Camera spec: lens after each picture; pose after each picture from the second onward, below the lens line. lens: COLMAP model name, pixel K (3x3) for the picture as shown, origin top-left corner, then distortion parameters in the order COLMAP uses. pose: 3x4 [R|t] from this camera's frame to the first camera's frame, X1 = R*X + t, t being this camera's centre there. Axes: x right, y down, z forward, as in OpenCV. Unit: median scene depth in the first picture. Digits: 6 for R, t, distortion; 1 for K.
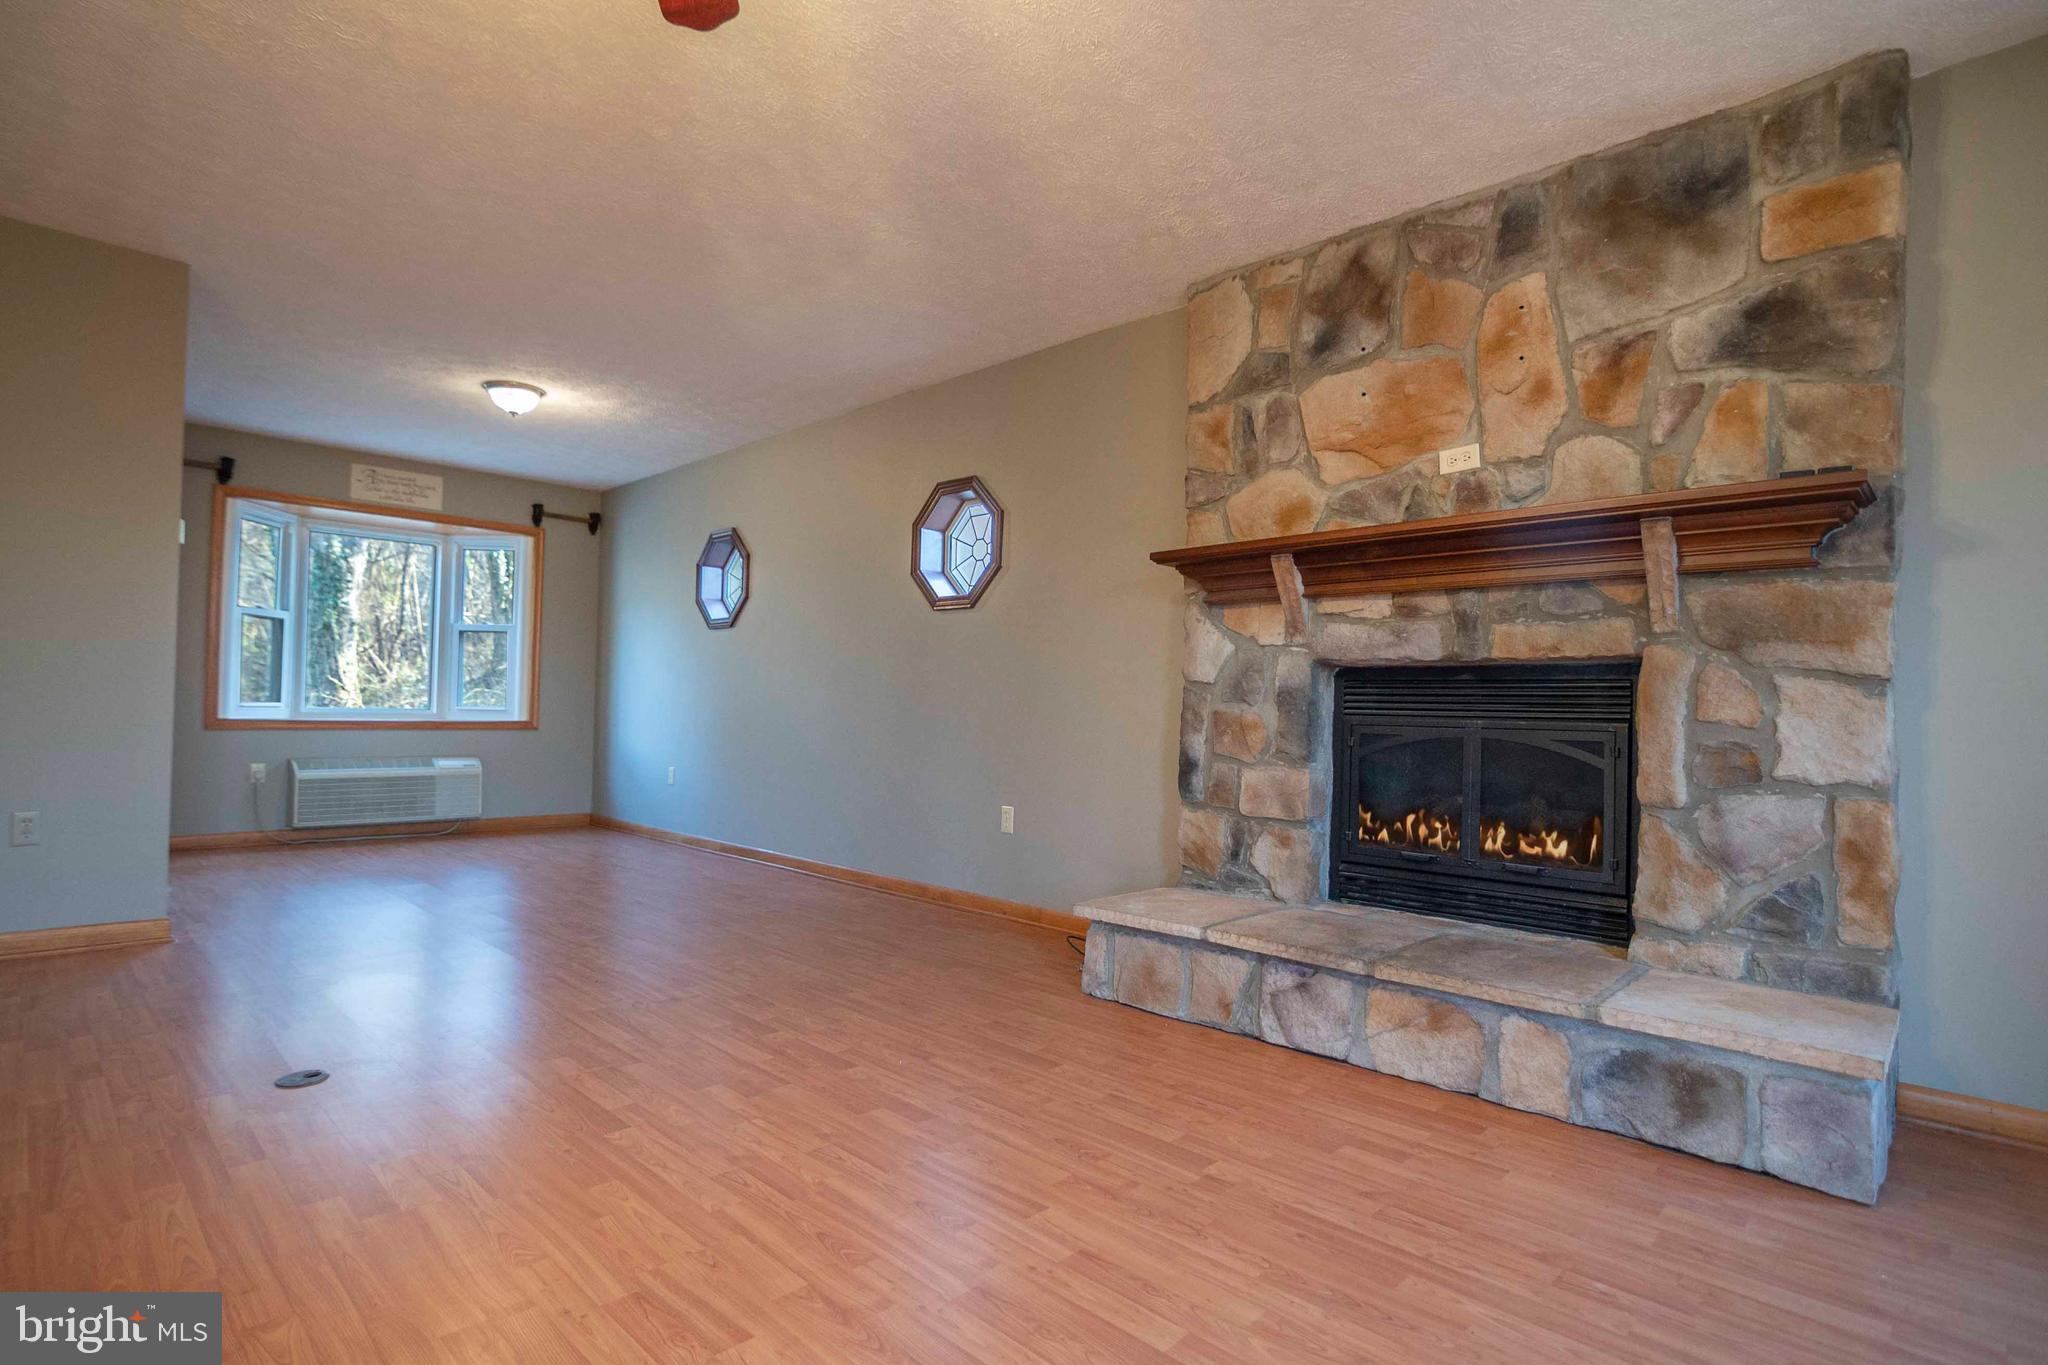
lens RADIAL K [[1013.3, 0, 1008.8], [0, 1013.3, 686.8], [0, 0, 1]] dist [-0.030348, 0.008605]
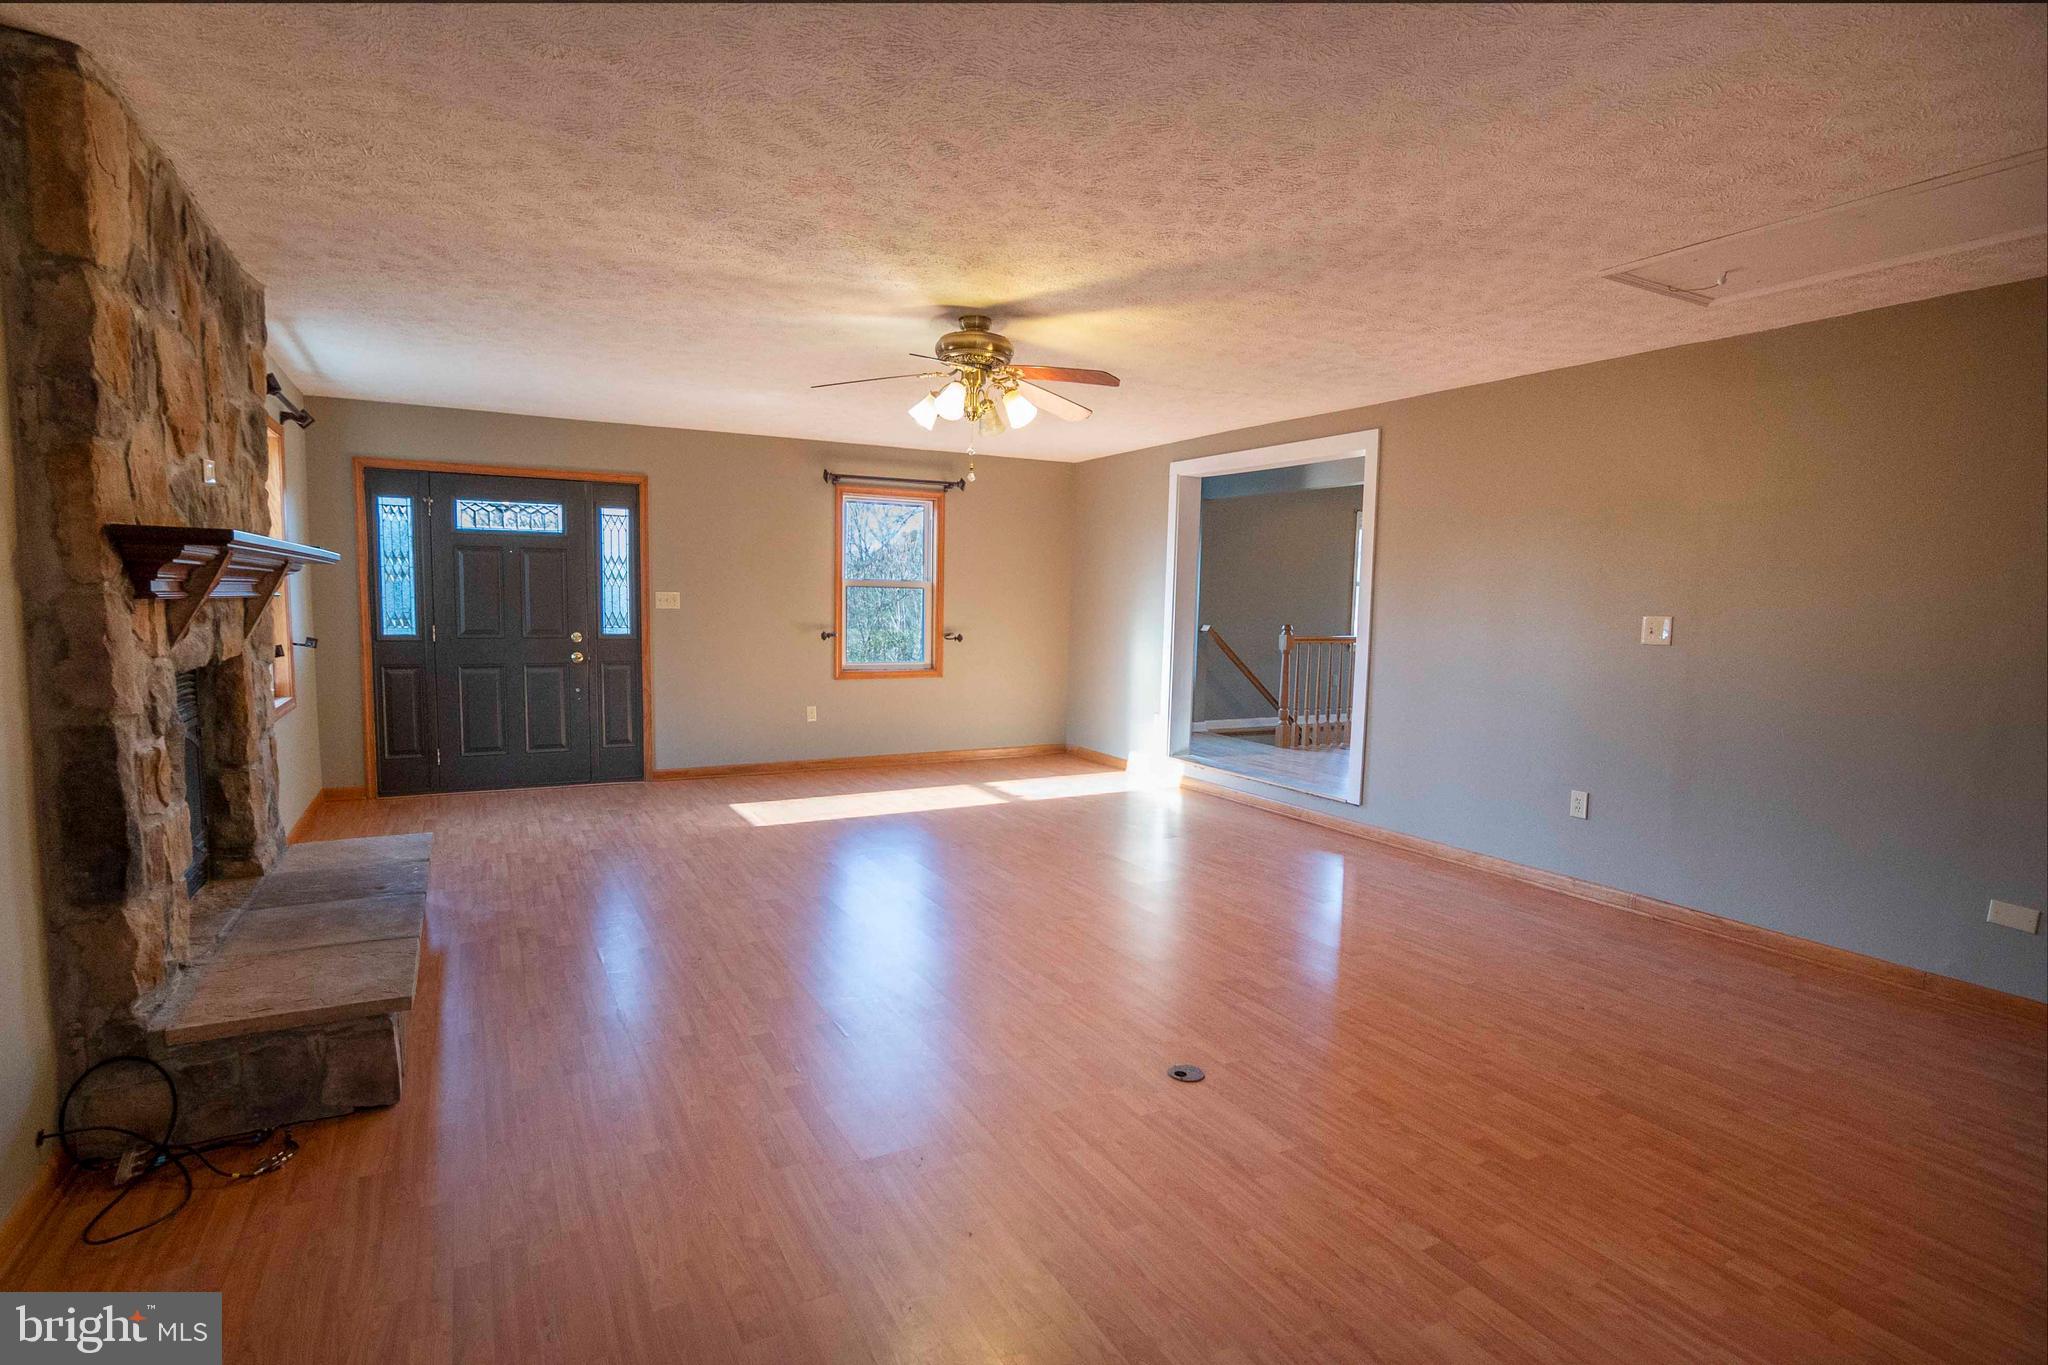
lens RADIAL K [[1013.3, 0, 1008.8], [0, 1013.3, 686.8], [0, 0, 1]] dist [-0.030348, 0.008605]
pose [[-0.953114, -0.068077, 0.294855, -0.637230], [-0.049547, 0.996325, 0.069874, -0.113795], [-0.298528, 0.051989, -0.952984, 1.689875]]
